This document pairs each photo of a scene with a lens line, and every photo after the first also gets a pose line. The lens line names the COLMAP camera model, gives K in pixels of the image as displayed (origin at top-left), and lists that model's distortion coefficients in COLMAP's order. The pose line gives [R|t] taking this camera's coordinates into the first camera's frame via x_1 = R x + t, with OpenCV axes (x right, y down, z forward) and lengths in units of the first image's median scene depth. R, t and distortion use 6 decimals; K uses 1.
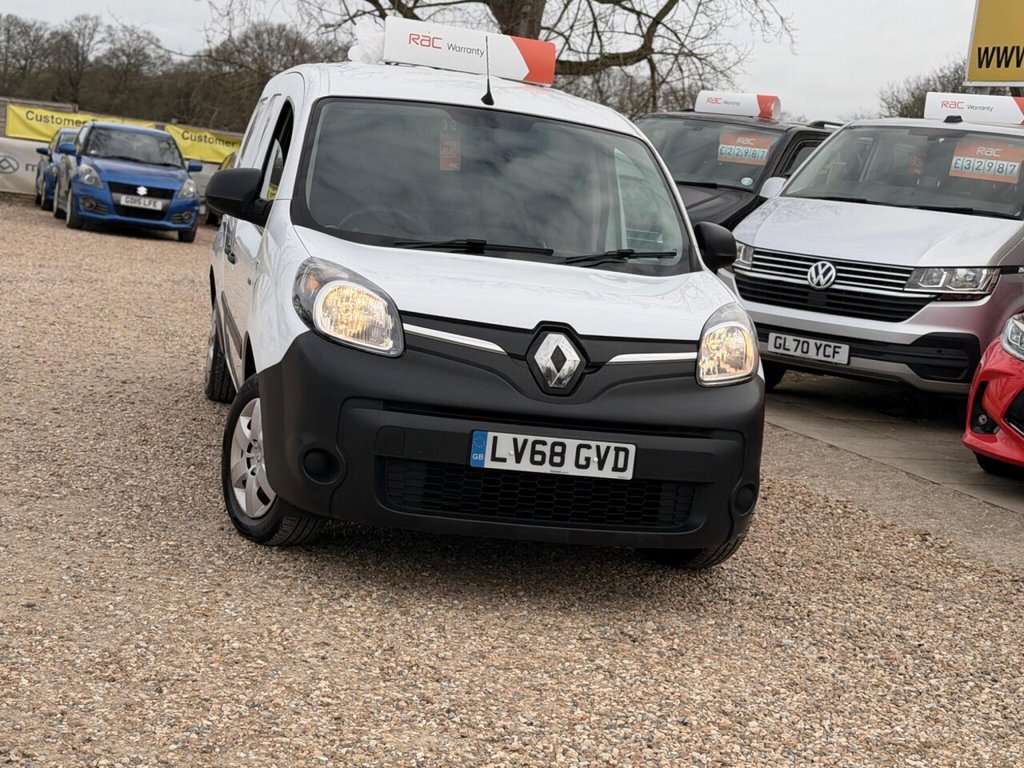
lens RADIAL K [[1643.0, 0, 491.6], [0, 1643.0, 385.0], [0, 0, 1]] dist [0.127413, 0.000000]
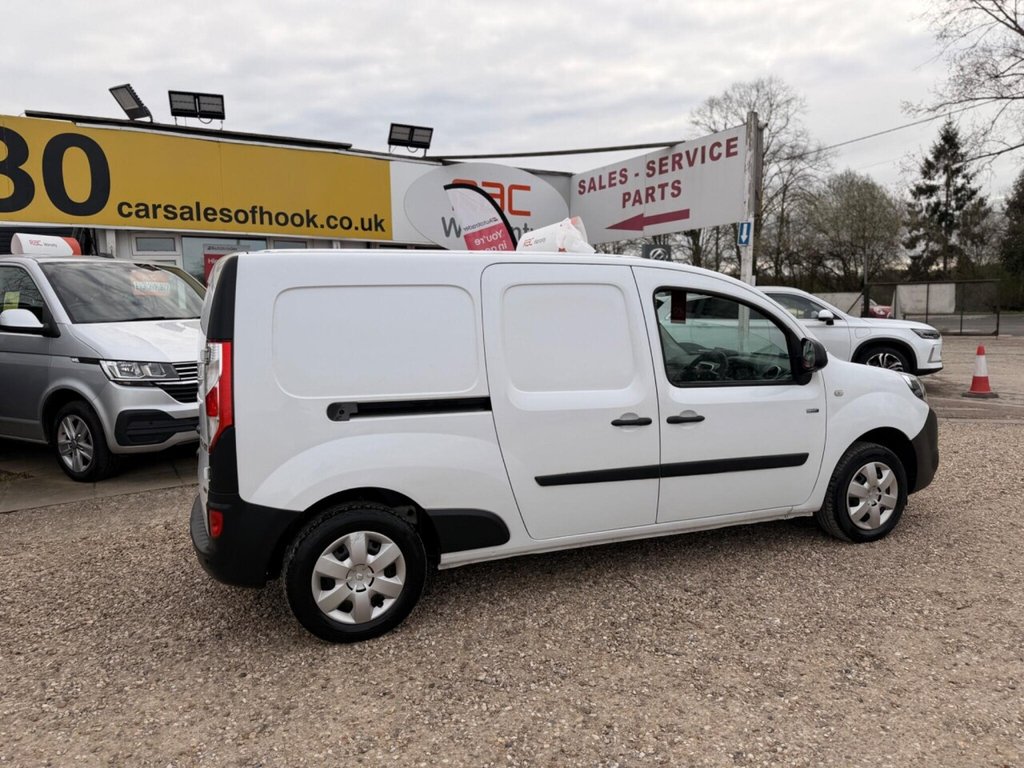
lens RADIAL K [[715.6, 0, 517.2], [0, 715.6, 393.0], [0, 0, 1]] dist [0.043791, -0.056933]
pose [[-0.181028, -0.226544, 0.957030, -0.850941], [0.127326, 0.959519, 0.251218, -0.326537], [-0.975201, 0.167332, -0.144855, 1.588058]]
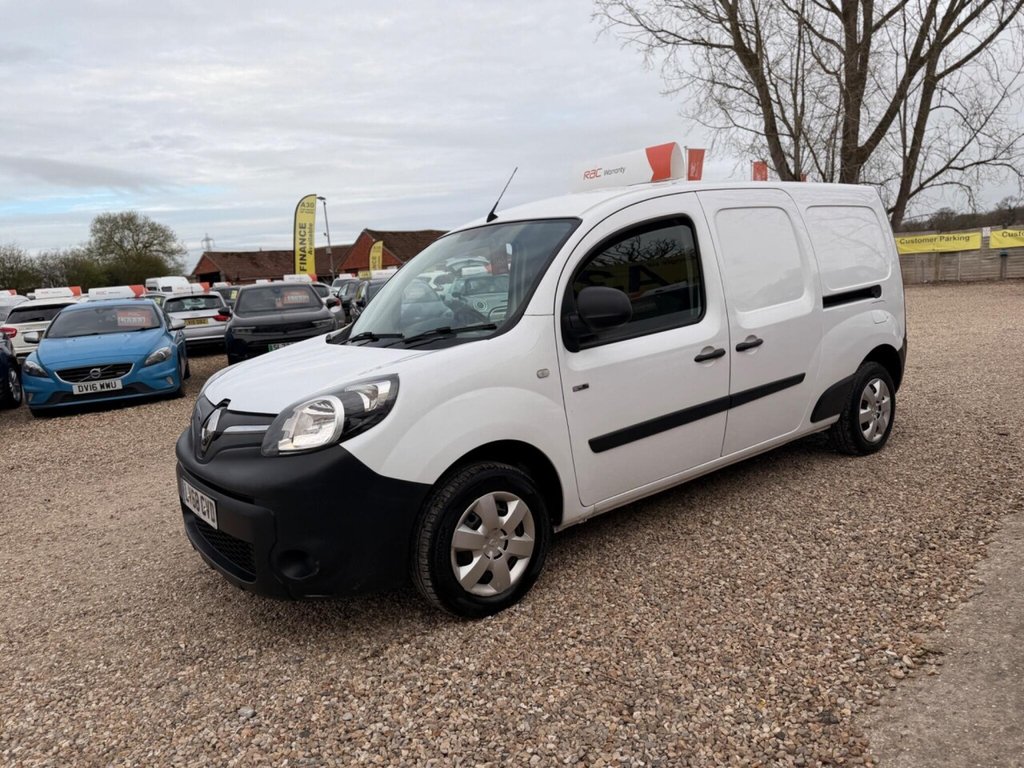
lens RADIAL K [[718.6, 0, 517.8], [0, 718.6, 389.3], [0, 0, 1]] dist [0.021271, -0.026785]
pose [[0.425599, -0.009828, -0.904859, 0.650617], [0.015923, 0.999868, -0.003371, -0.040432], [0.904772, -0.012974, 0.425699, 0.953121]]
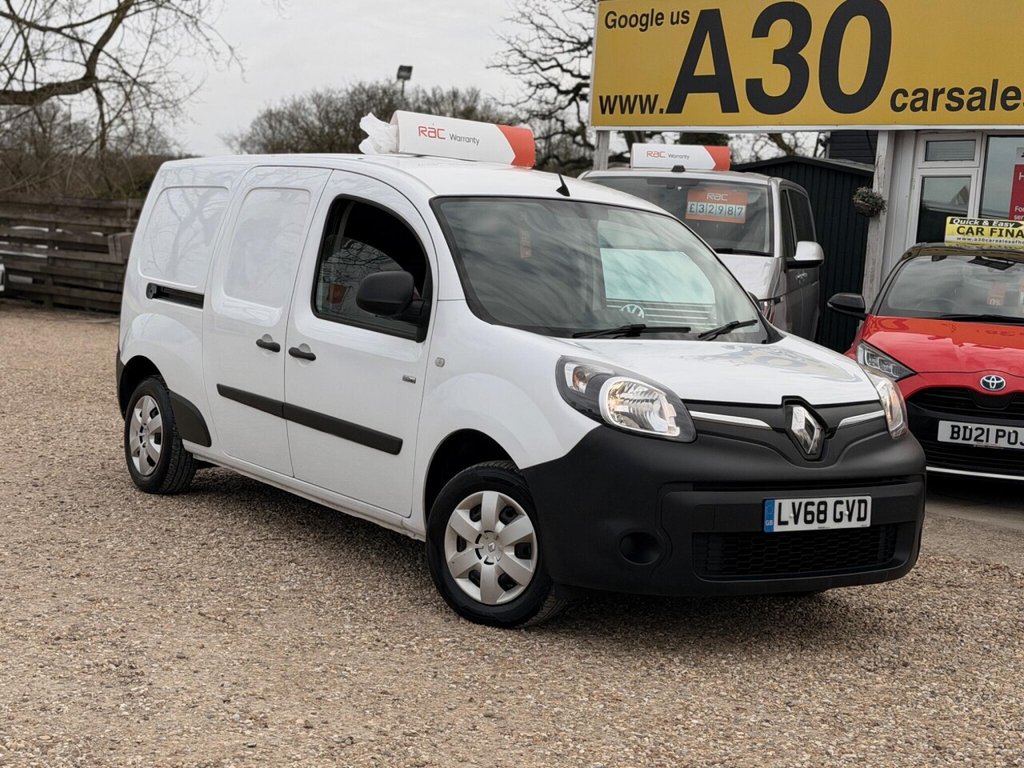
lens RADIAL K [[1643.0, 0, 494.3], [0, 1643.0, 381.0], [0, 0, 1]] dist [0.127413, 0.000000]
pose [[0.921620, -0.090163, 0.377474, -0.572694], [0.093952, 0.995541, 0.008406, -0.076650], [-0.376549, 0.027718, 0.925982, 0.021439]]
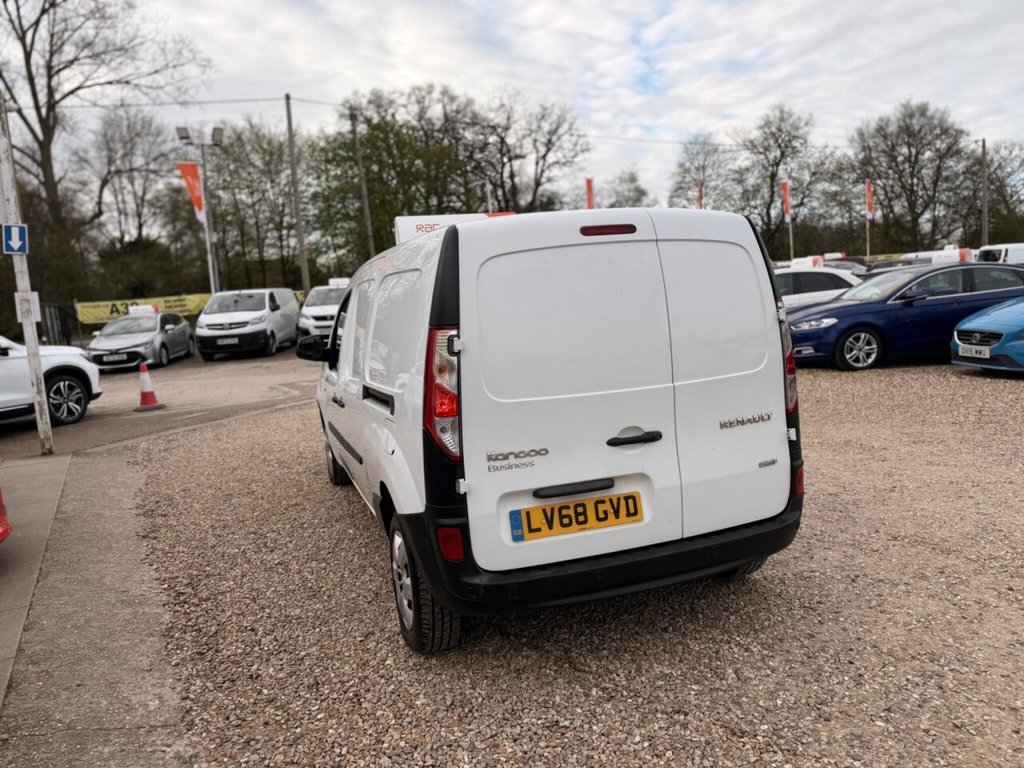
lens RADIAL K [[718.6, 0, 522.5], [0, 718.6, 383.7], [0, 0, 1]] dist [0.021271, -0.026785]
pose [[-0.986621, -0.034242, -0.159392, 0.035091], [-0.070478, 0.971197, 0.227616, -0.304110], [0.147007, 0.235804, -0.960617, 2.265204]]
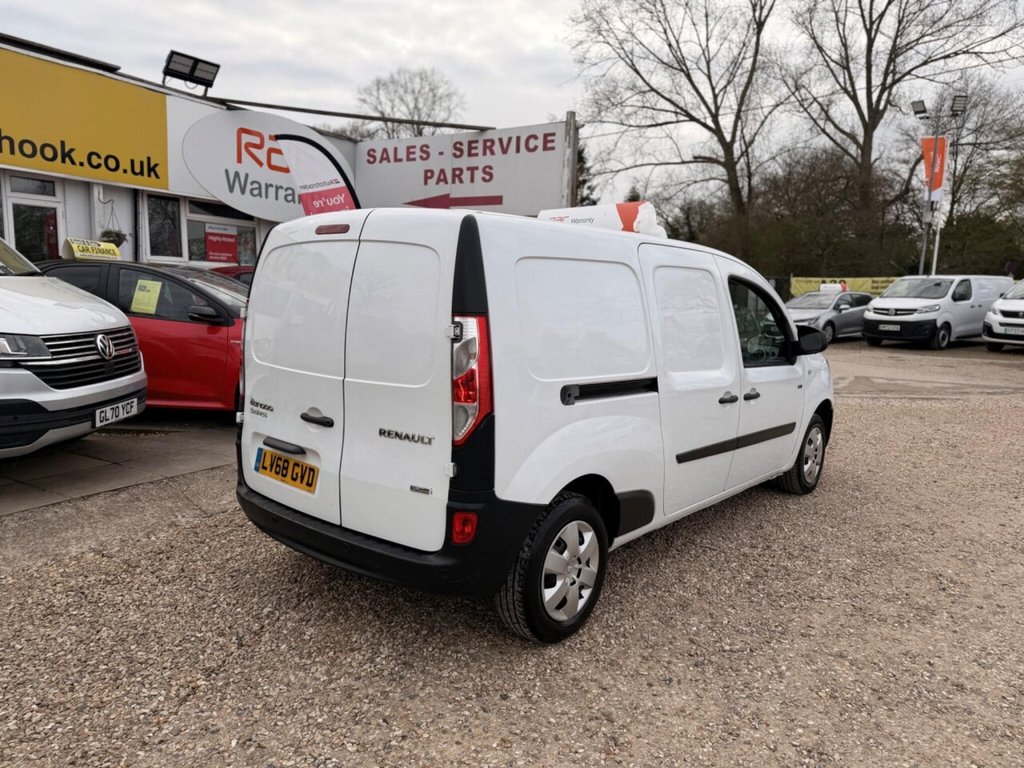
lens RADIAL K [[715.6, 0, 520.8], [0, 715.6, 393.5], [0, 0, 1]] dist [0.043791, -0.056933]
pose [[-0.615201, -0.246378, 0.748883, -0.647412], [-0.002067, 0.950413, 0.310982, -0.352414], [-0.788368, 0.189768, -0.585204, 1.996028]]
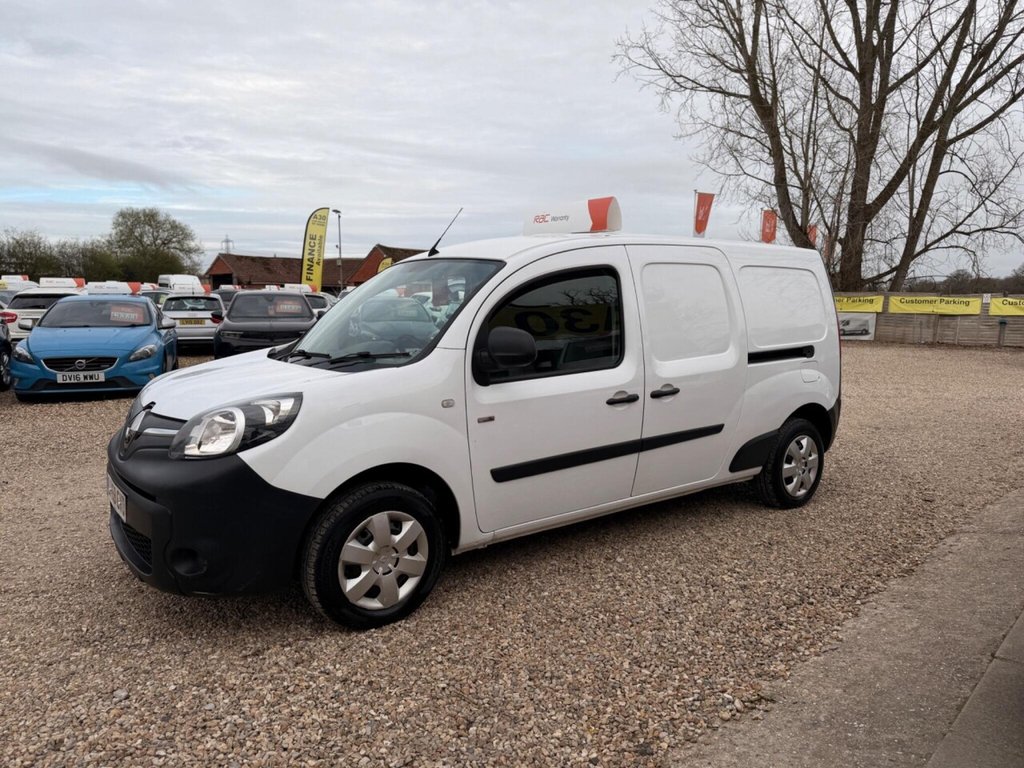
lens RADIAL K [[718.6, 0, 506.0], [0, 718.6, 386.3], [0, 0, 1]] dist [0.021271, -0.026785]
pose [[0.408196, -0.008458, -0.912855, 0.717036], [-0.070675, 0.996663, -0.040838, -0.047671], [0.910154, 0.081185, 0.406236, 1.009825]]
